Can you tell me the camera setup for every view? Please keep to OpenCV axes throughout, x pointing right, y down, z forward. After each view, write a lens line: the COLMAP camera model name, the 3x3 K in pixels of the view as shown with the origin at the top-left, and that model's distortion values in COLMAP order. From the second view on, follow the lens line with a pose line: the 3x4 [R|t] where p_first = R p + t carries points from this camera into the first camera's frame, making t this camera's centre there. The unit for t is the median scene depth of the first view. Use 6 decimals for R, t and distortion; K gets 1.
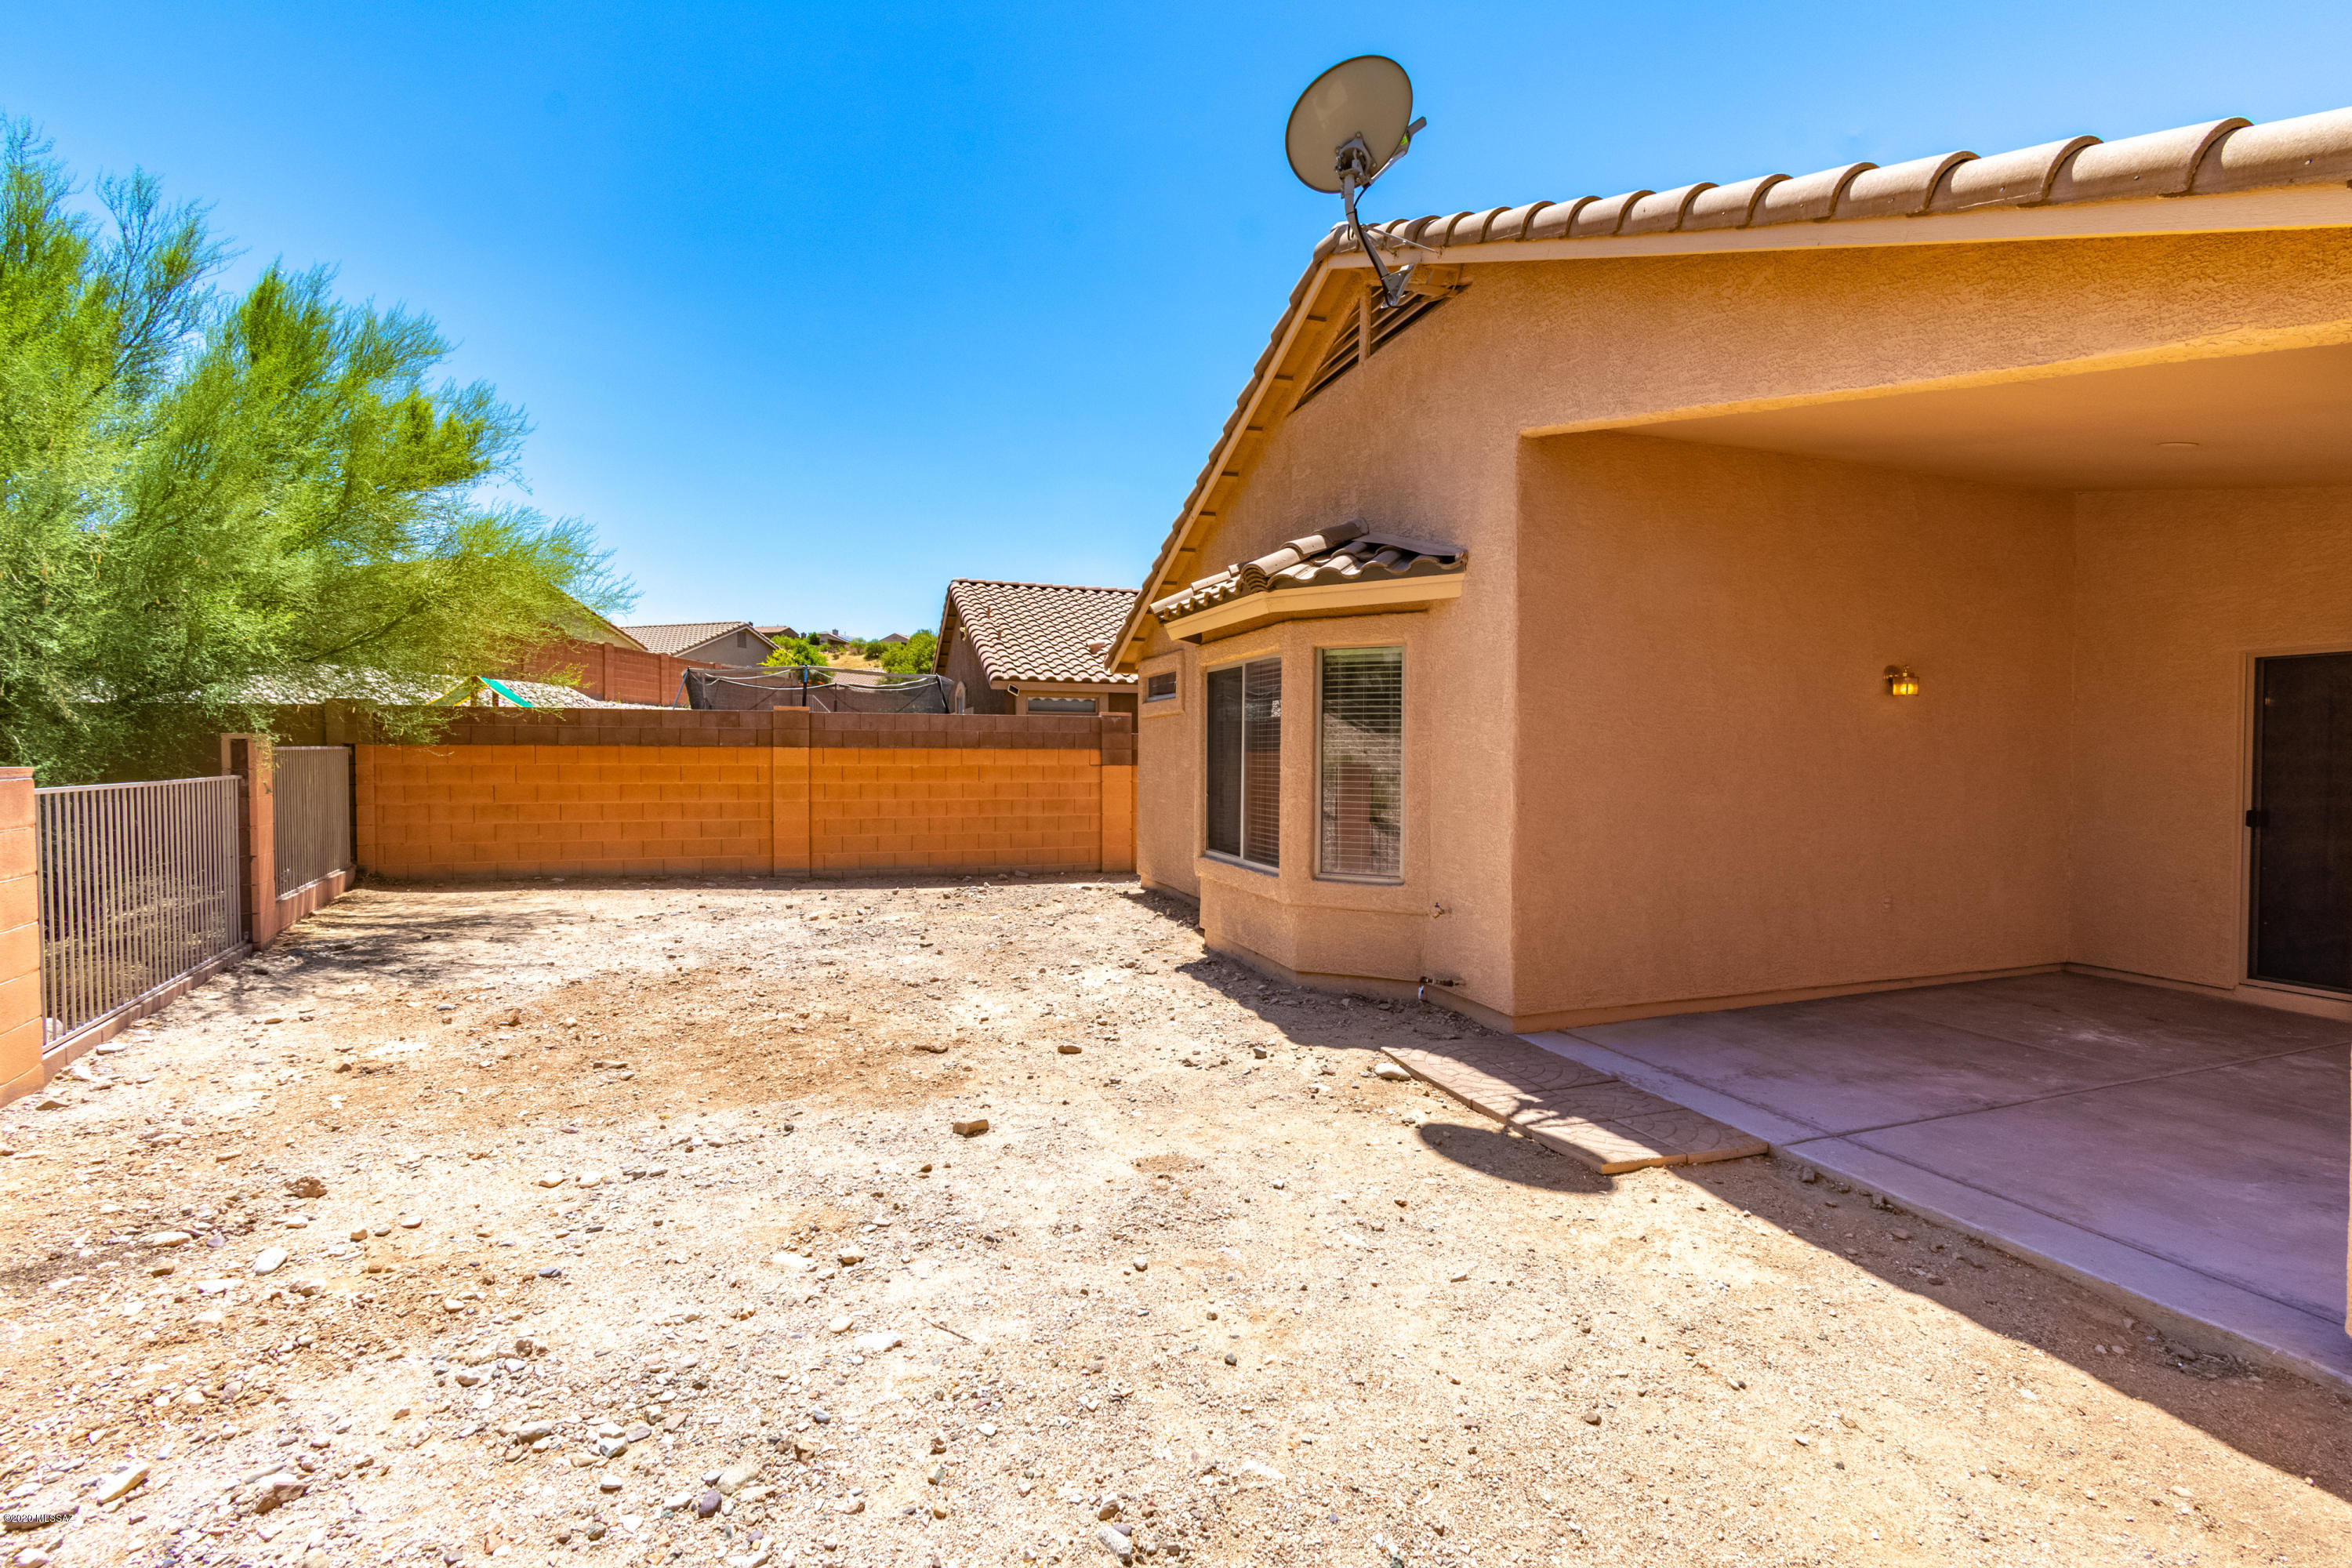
lens RADIAL K [[1030.7, 0, 1186.4], [0, 1030.7, 789.4], [0, 0, 1]] dist [0.001099, 0.000096]
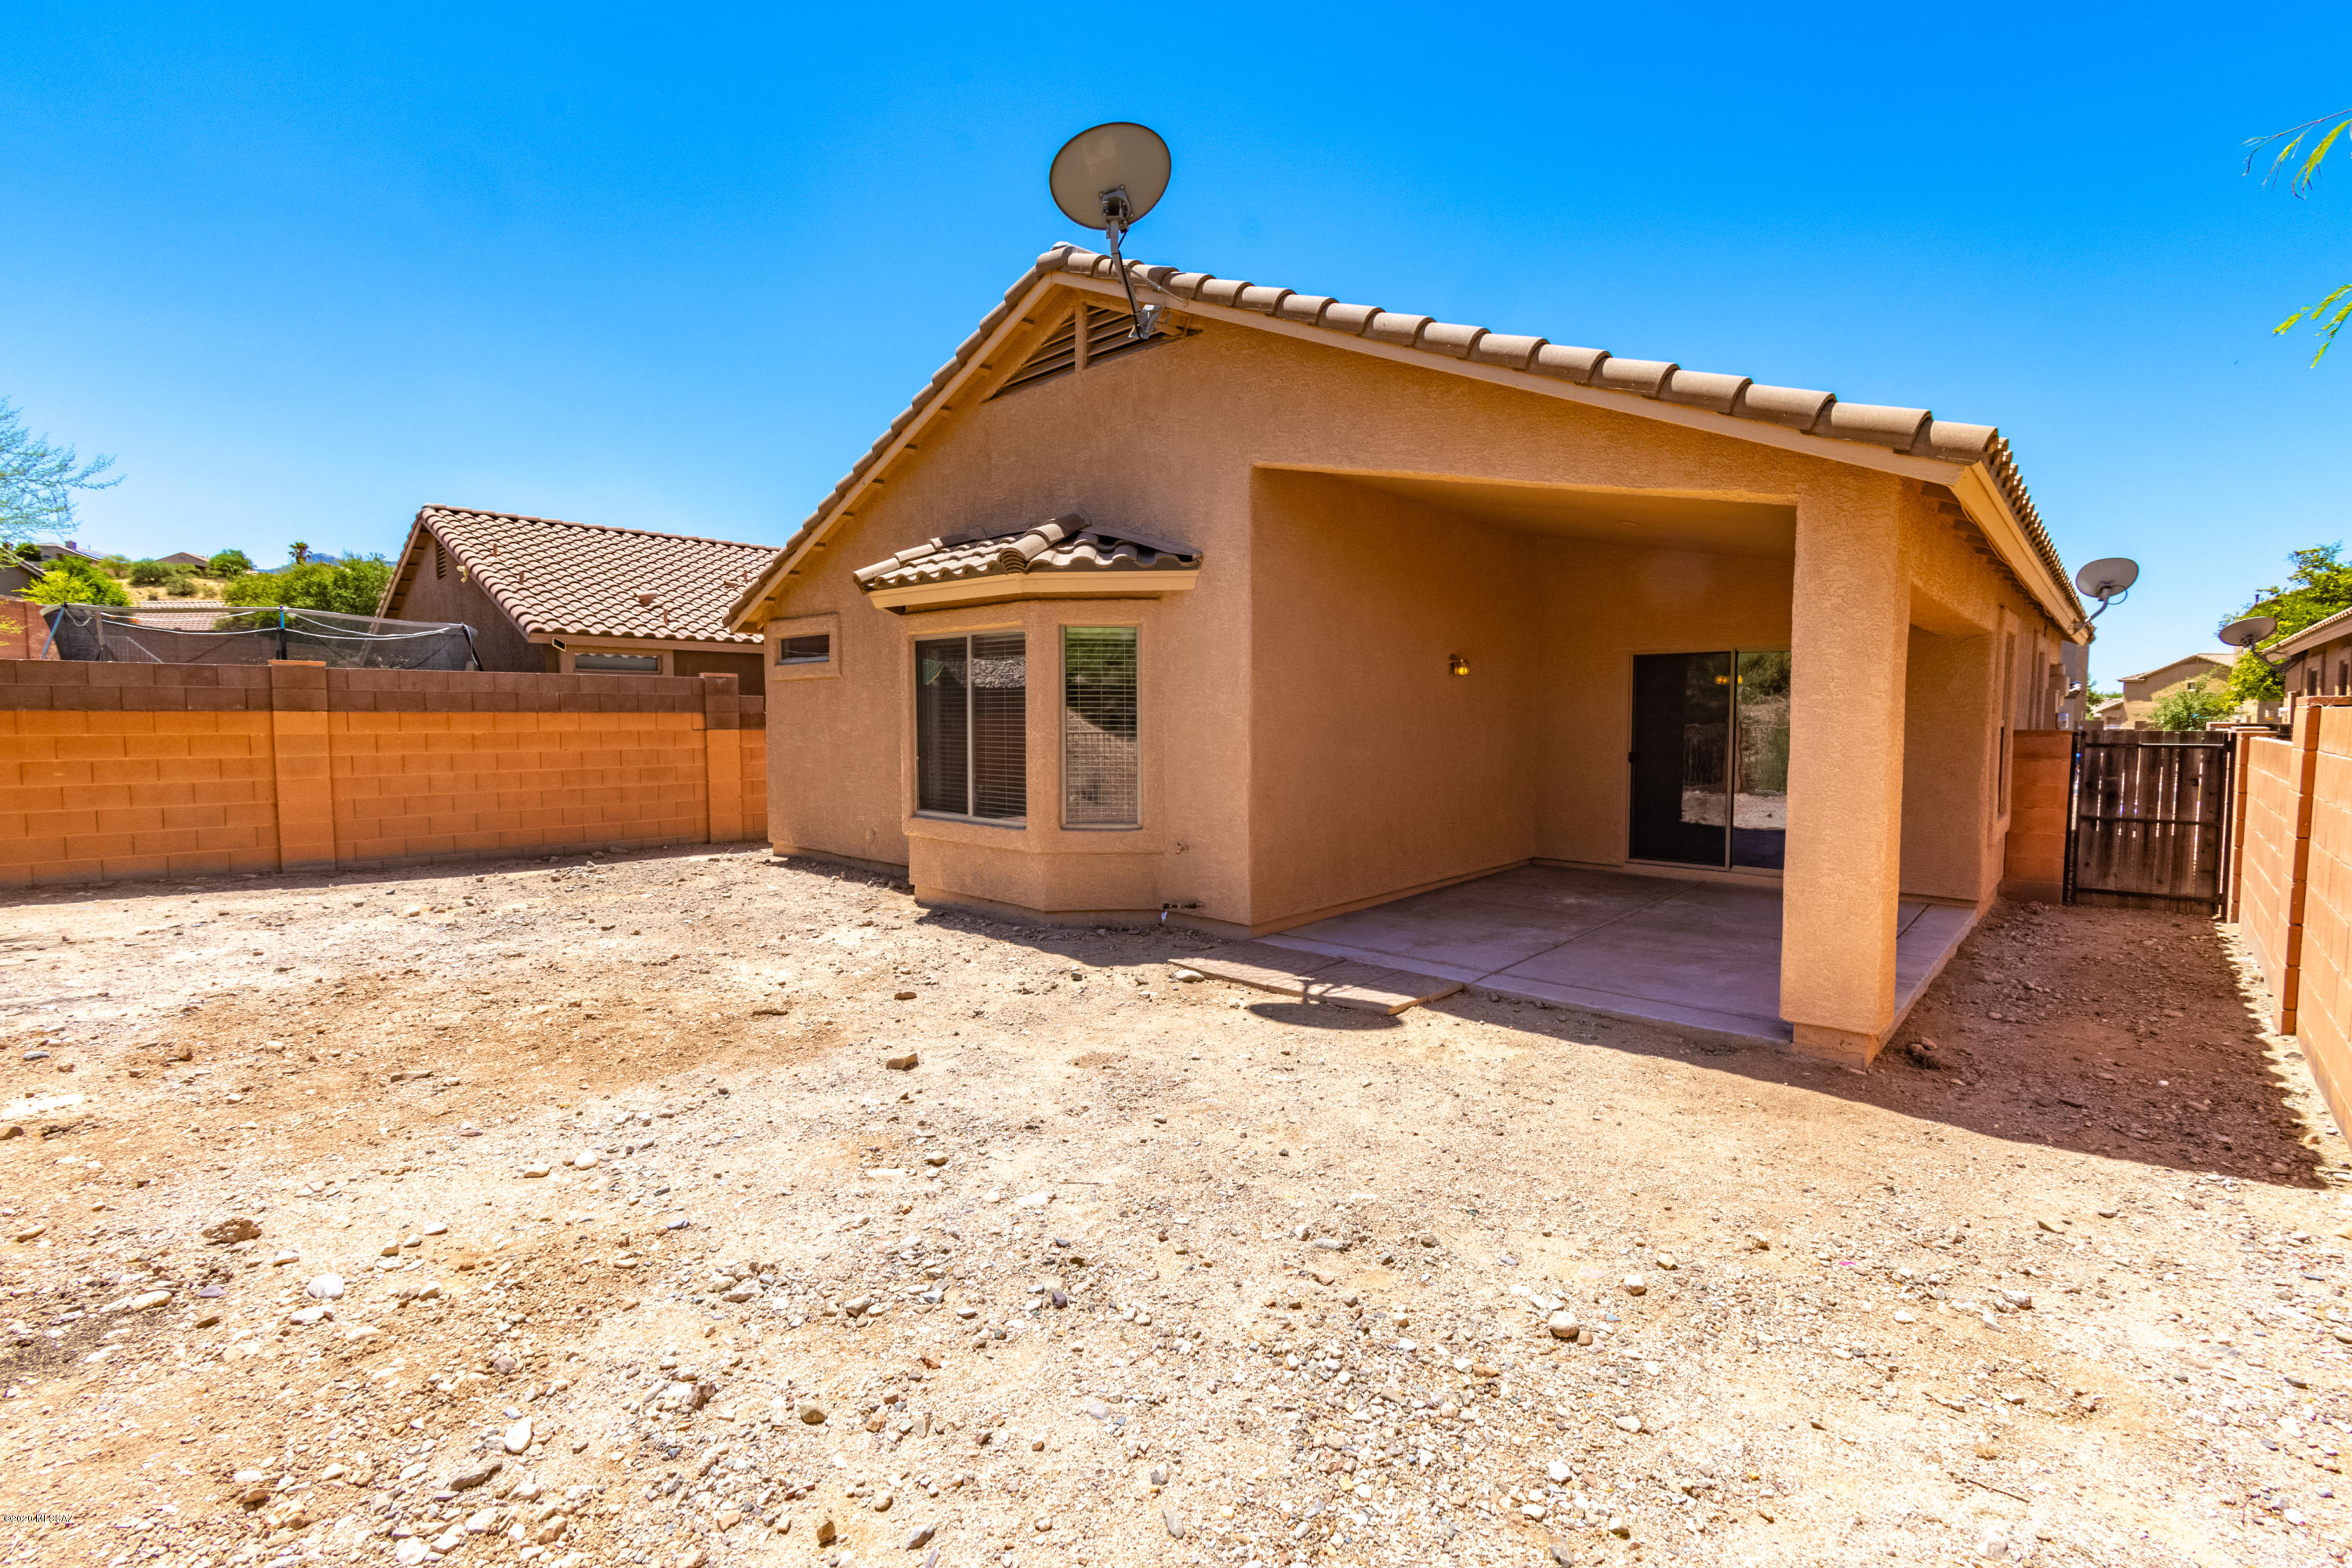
lens RADIAL K [[1030.7, 0, 1186.4], [0, 1030.7, 789.4], [0, 0, 1]] dist [0.001099, 0.000096]
pose [[0.883385, -0.037145, 0.467173, -0.316147], [0.018761, 0.998858, 0.043943, -0.004969], [-0.468272, -0.030054, 0.883073, -0.076682]]
